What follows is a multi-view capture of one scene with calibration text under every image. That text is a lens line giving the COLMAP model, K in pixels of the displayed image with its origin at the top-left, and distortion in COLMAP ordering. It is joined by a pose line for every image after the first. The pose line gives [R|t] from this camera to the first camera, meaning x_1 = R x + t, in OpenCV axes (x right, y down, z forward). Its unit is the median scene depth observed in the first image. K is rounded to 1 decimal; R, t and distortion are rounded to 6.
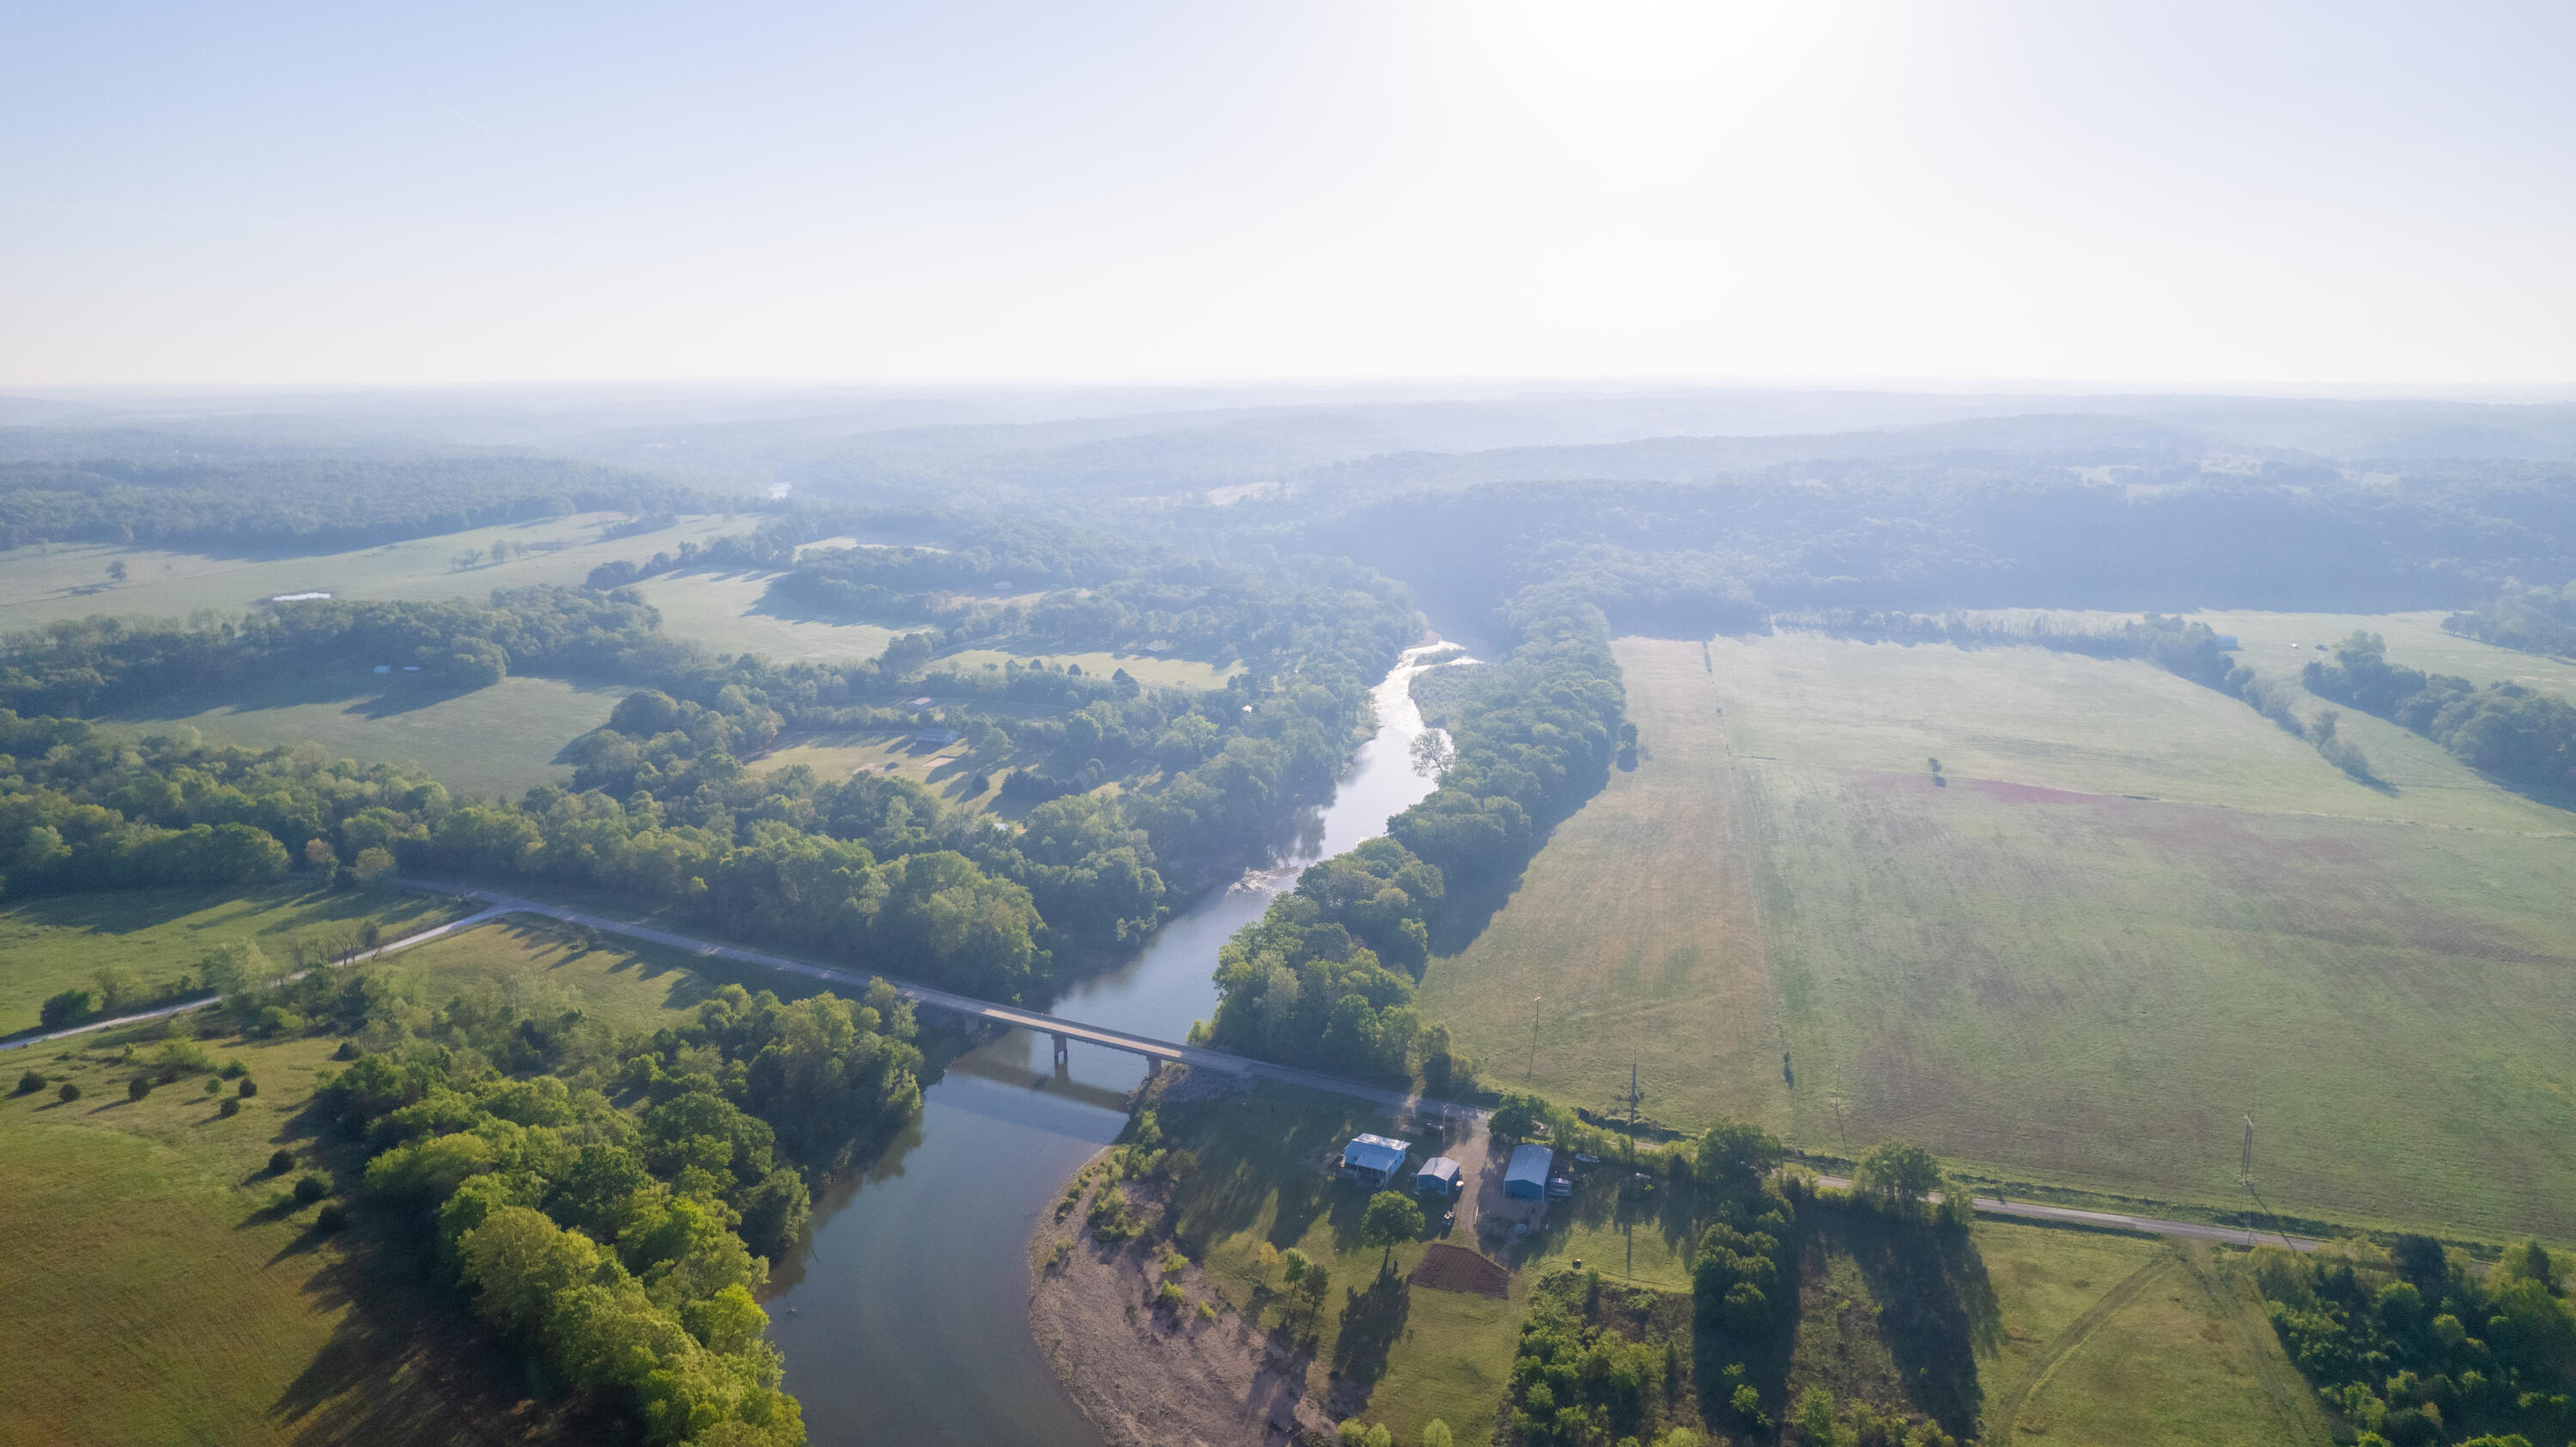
lens RADIAL K [[1651.2, 0, 1296.2], [0, 1651.2, 711.9], [0, 0, 1]] dist [-0.077225, 0.070079]
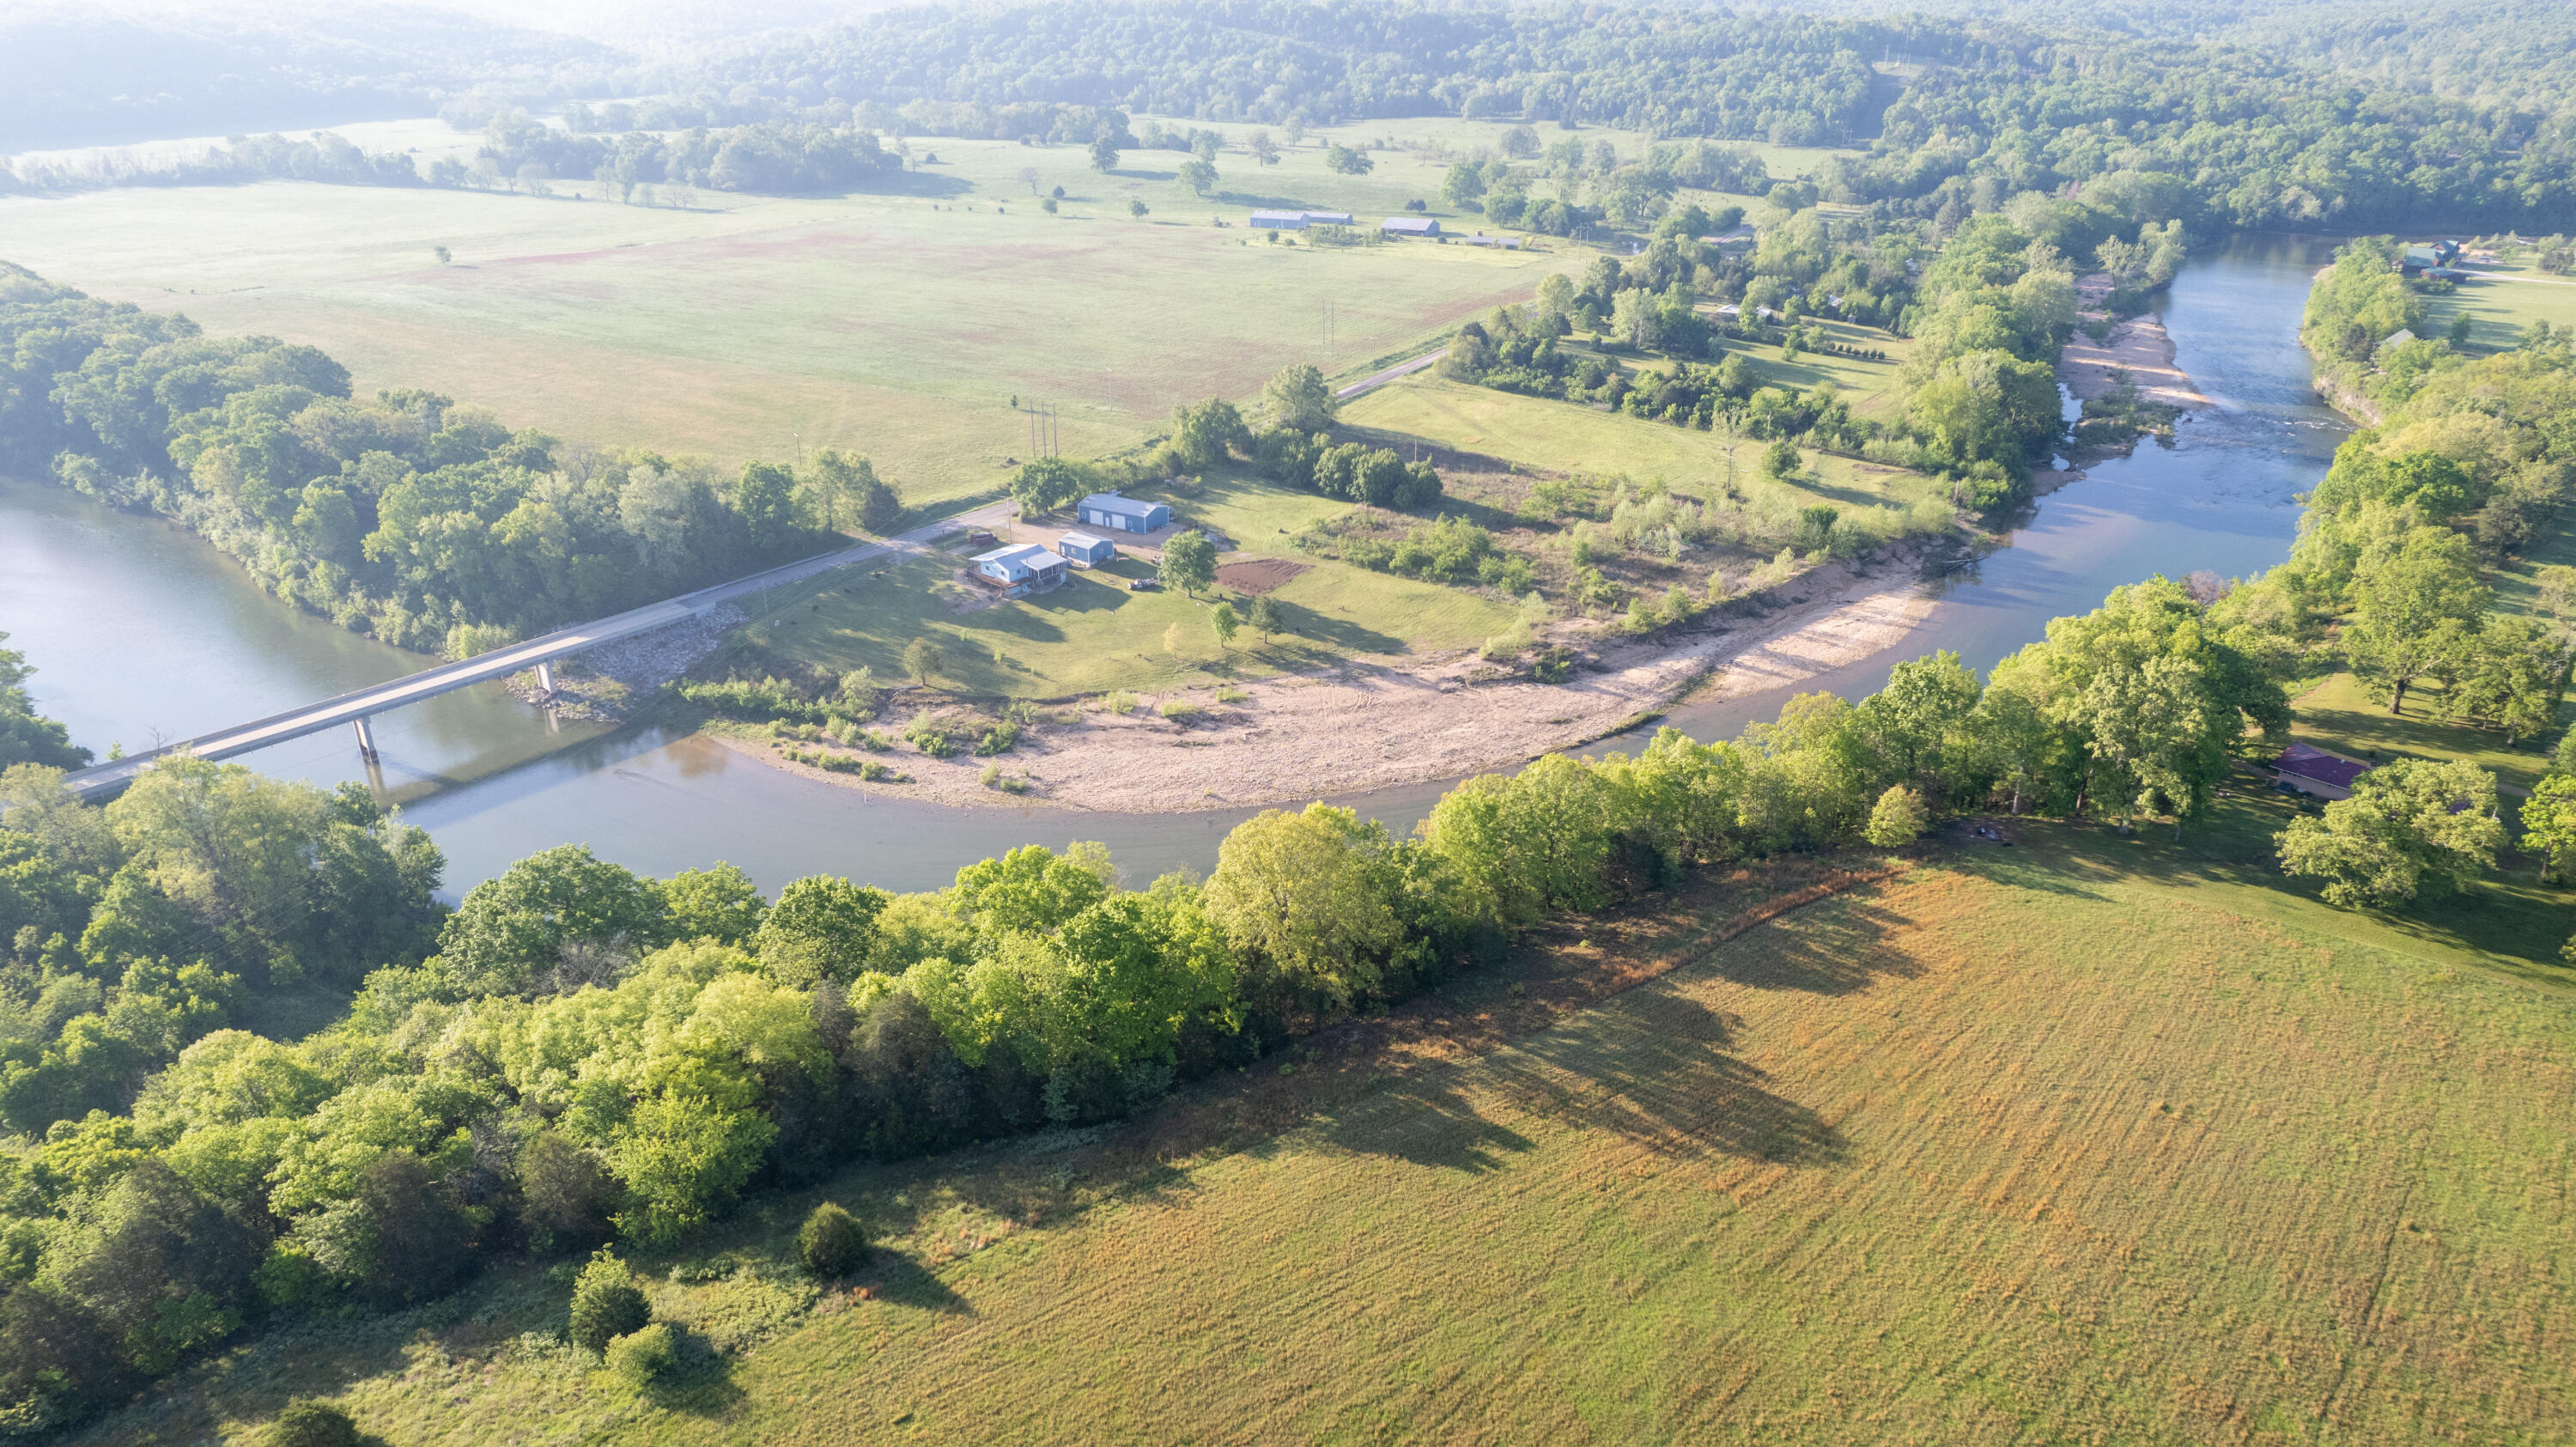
lens RADIAL K [[1651.2, 0, 1299.4], [0, 1651.2, 725.3], [0, 0, 1]] dist [-0.077225, 0.070079]
pose [[0.235490, -0.407617, 0.882266, -0.634835], [0.195448, 0.909112, 0.367852, 0.056137], [-0.952021, 0.085812, 0.293755, 0.560044]]
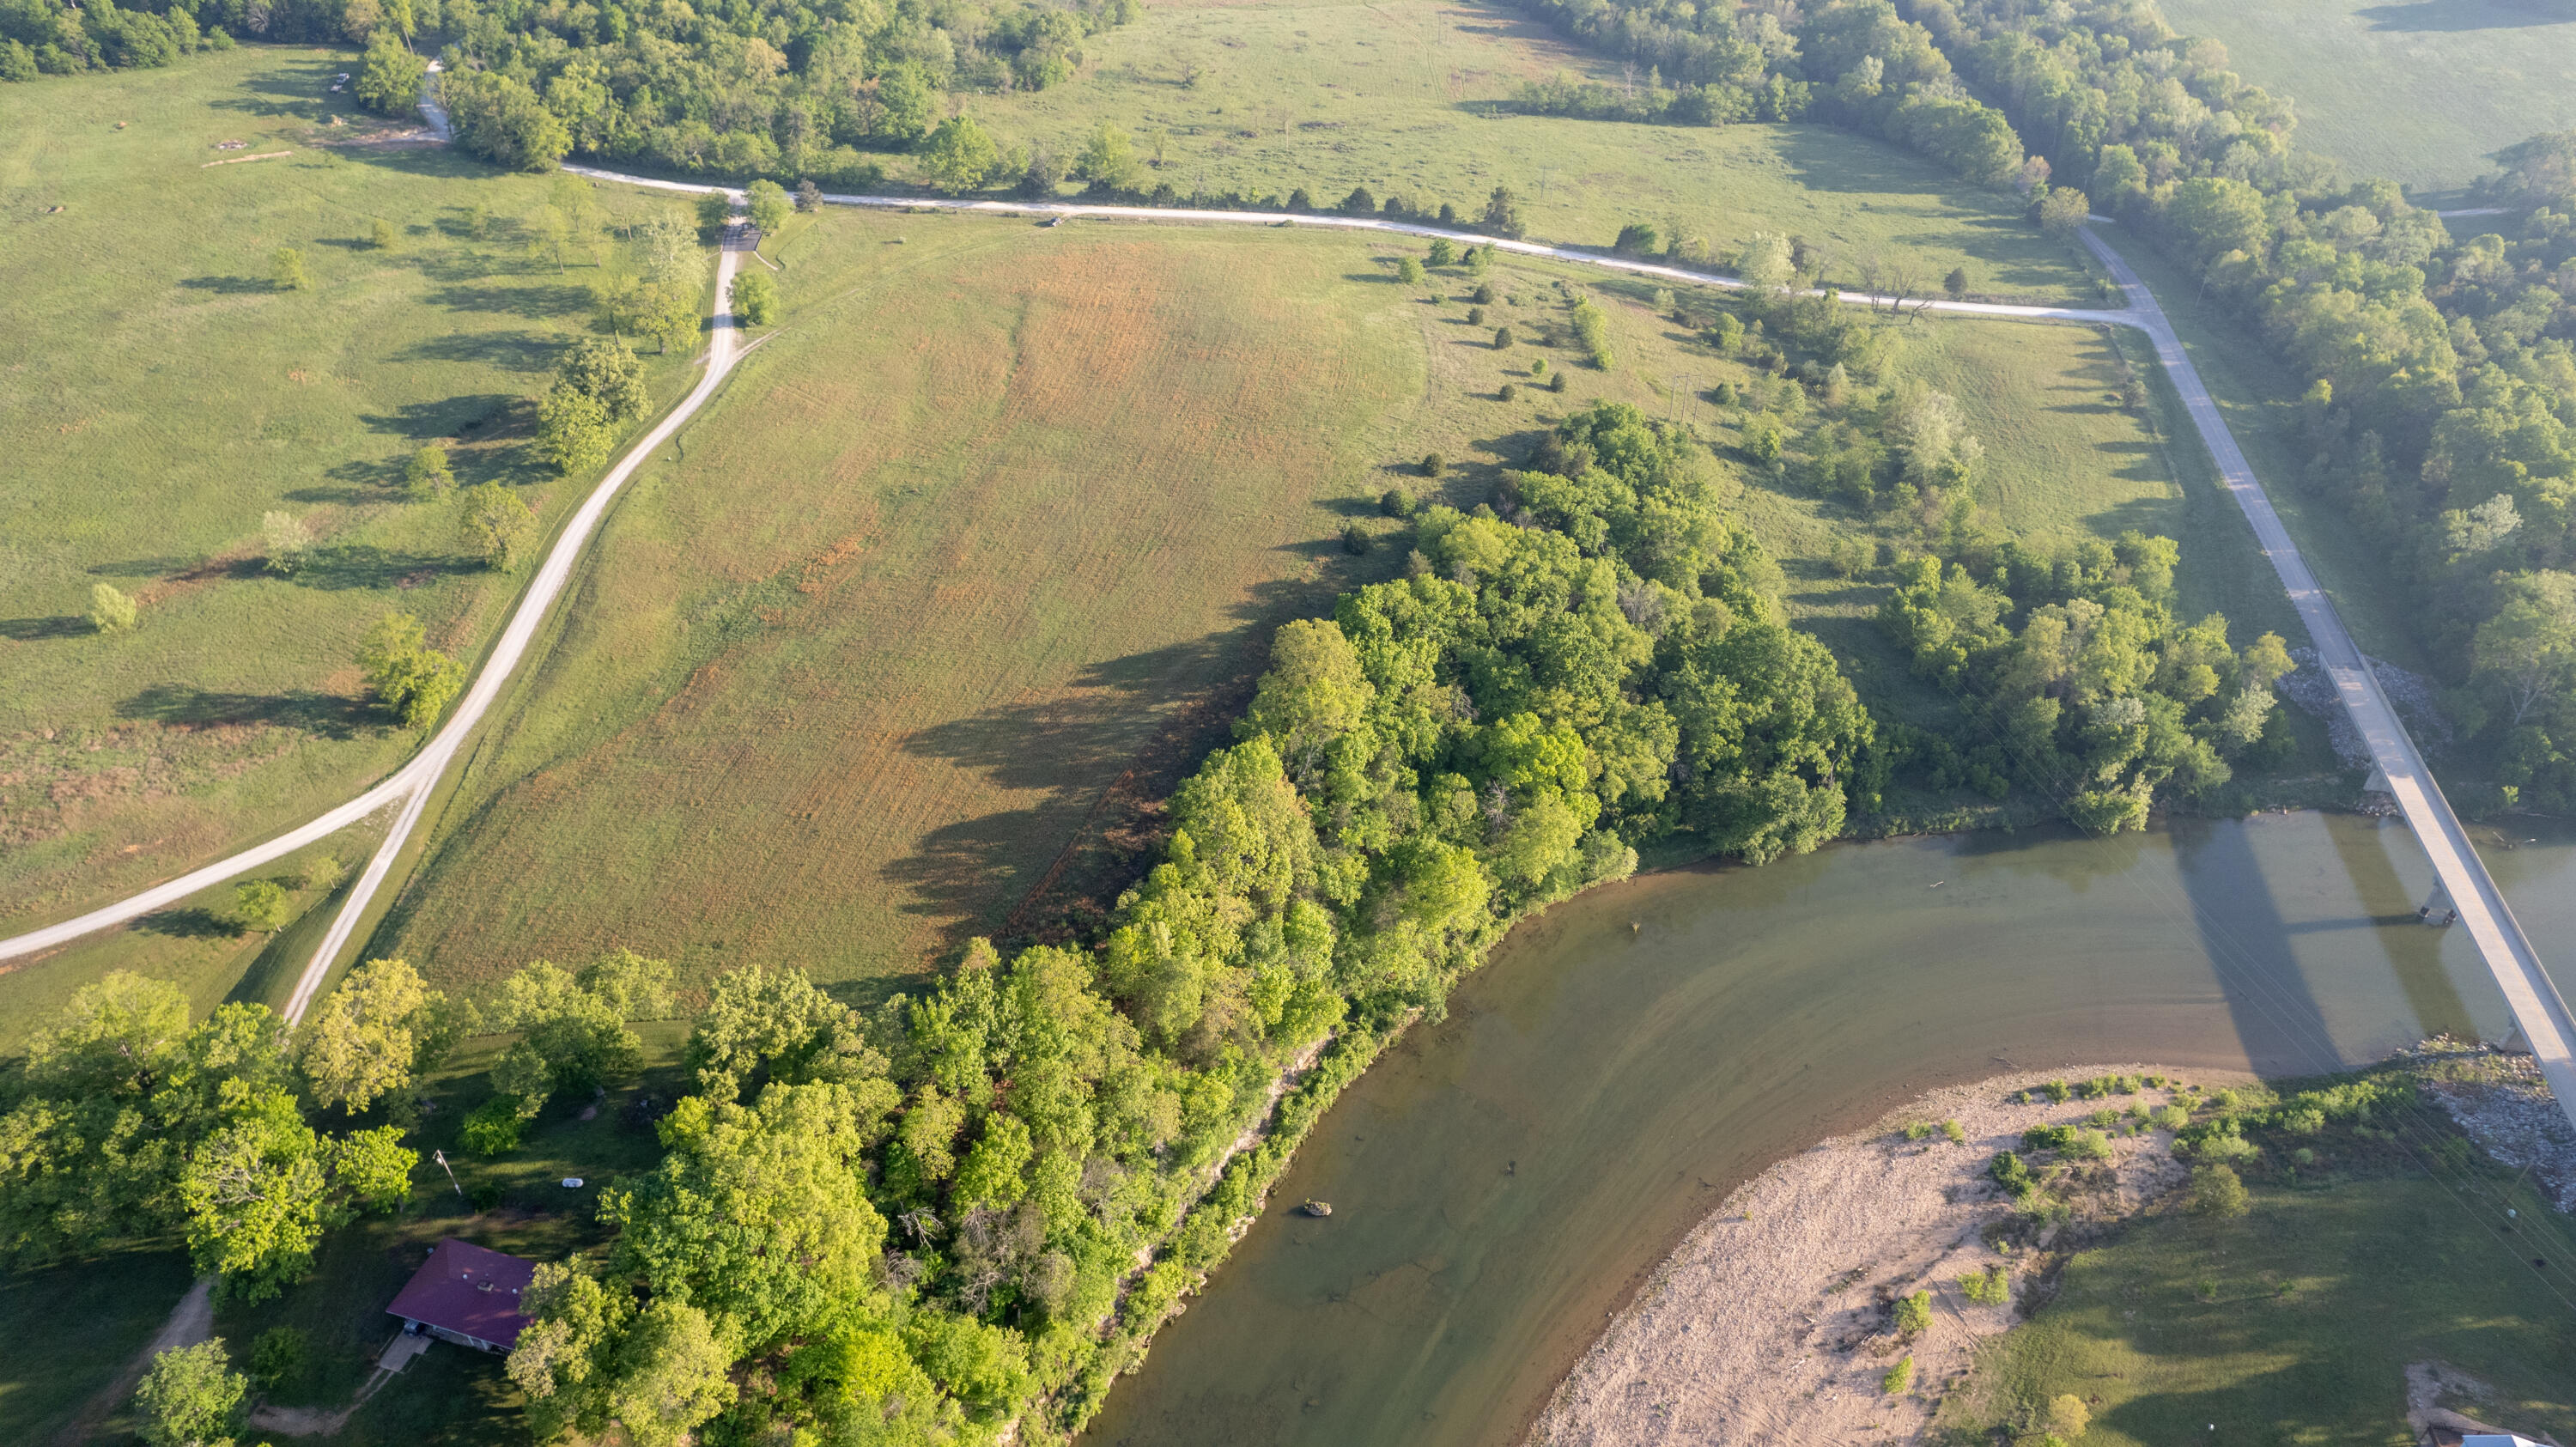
lens RADIAL K [[1651.2, 0, 1297.3], [0, 1651.2, 730.6], [0, 0, 1]] dist [-0.077225, 0.070079]
pose [[0.287036, 0.576641, -0.764916, 0.160952], [-0.188439, 0.816905, 0.545122, -0.093329], [0.939203, -0.012330, 0.343142, 0.457120]]
